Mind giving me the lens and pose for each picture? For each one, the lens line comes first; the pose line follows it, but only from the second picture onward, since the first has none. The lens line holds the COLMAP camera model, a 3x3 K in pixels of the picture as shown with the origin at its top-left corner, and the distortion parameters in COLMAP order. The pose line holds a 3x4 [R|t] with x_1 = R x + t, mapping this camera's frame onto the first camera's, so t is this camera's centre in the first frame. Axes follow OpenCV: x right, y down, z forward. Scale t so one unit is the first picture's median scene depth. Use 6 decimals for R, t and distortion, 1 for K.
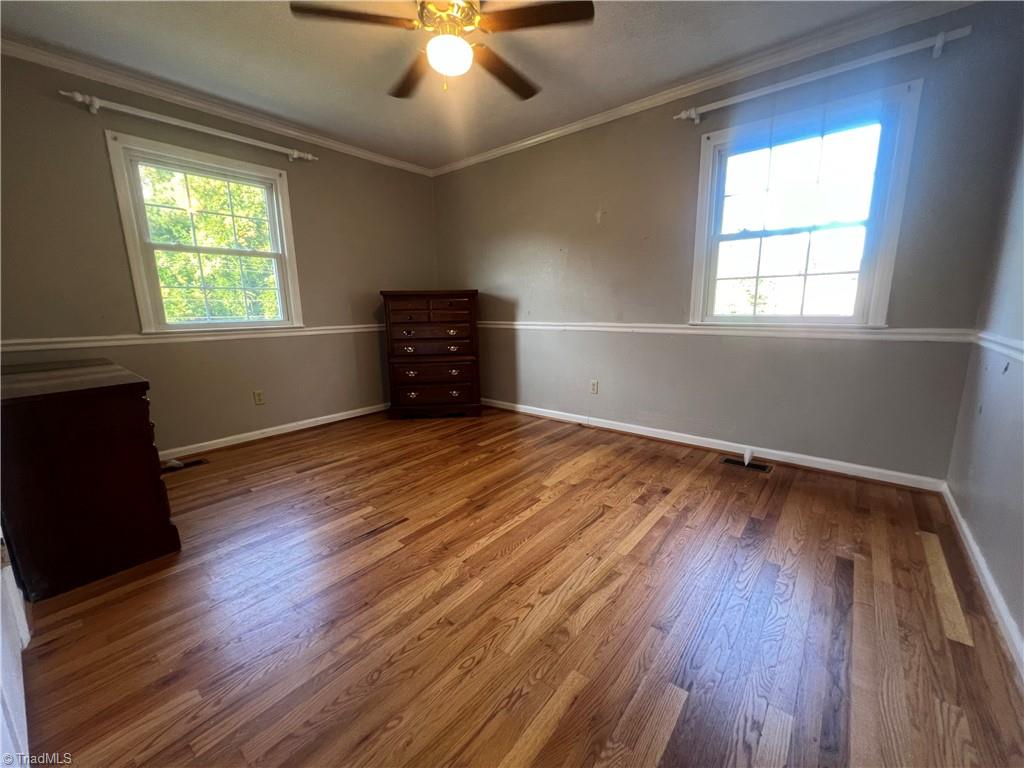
lens RADIAL K [[410.9, 0, 511.7], [0, 410.9, 385.8], [0, 0, 1]] dist [-0.003025, 0.000710]
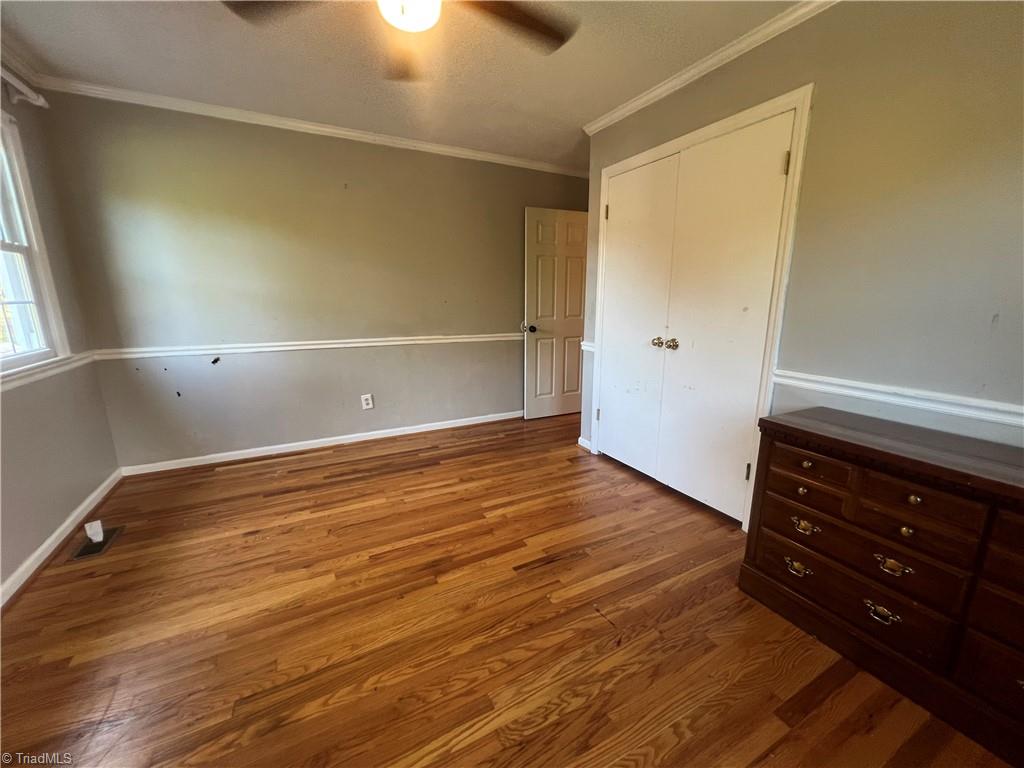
lens RADIAL K [[410.9, 0, 512.8], [0, 410.9, 387.8], [0, 0, 1]] dist [-0.003025, 0.000710]
pose [[-0.924758, -0.070751, 0.373921, -0.483988], [0.084997, 0.919345, 0.384162, -0.345367], [-0.370942, 0.387039, -0.844158, 1.386161]]
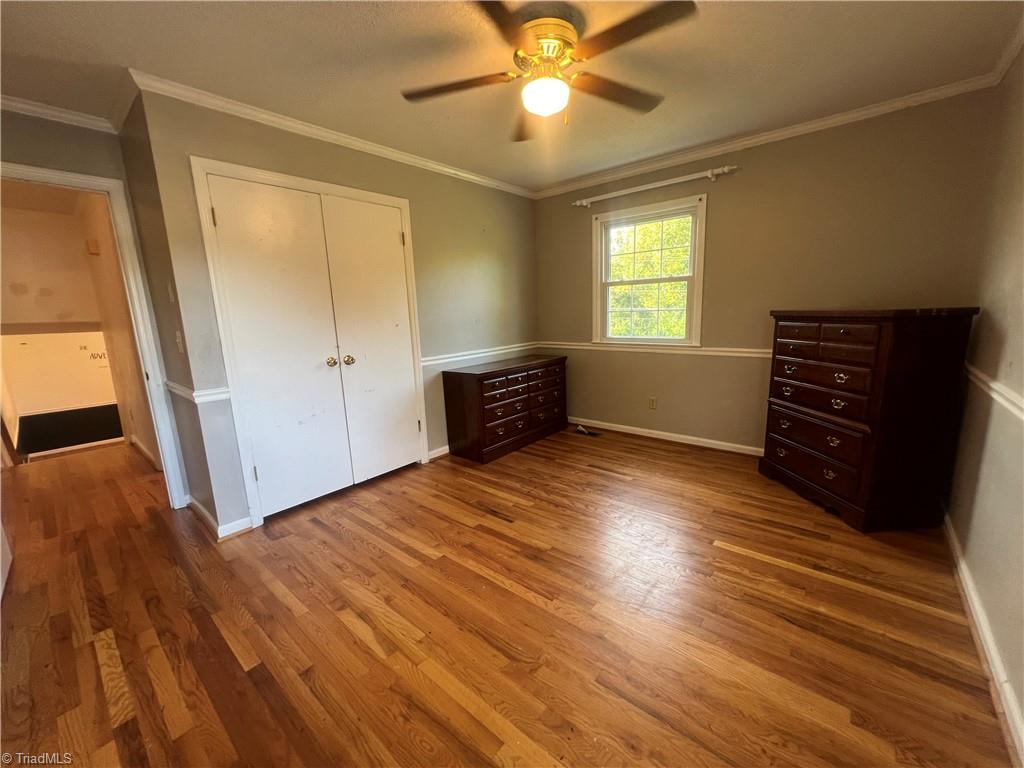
lens RADIAL K [[410.9, 0, 514.0], [0, 410.9, 385.0], [0, 0, 1]] dist [-0.003025, 0.000710]
pose [[-0.012177, 0.194618, -0.980804, 0.718175], [-0.156565, 0.968407, 0.194102, -0.252508], [0.987593, 0.155924, 0.018678, 0.786214]]
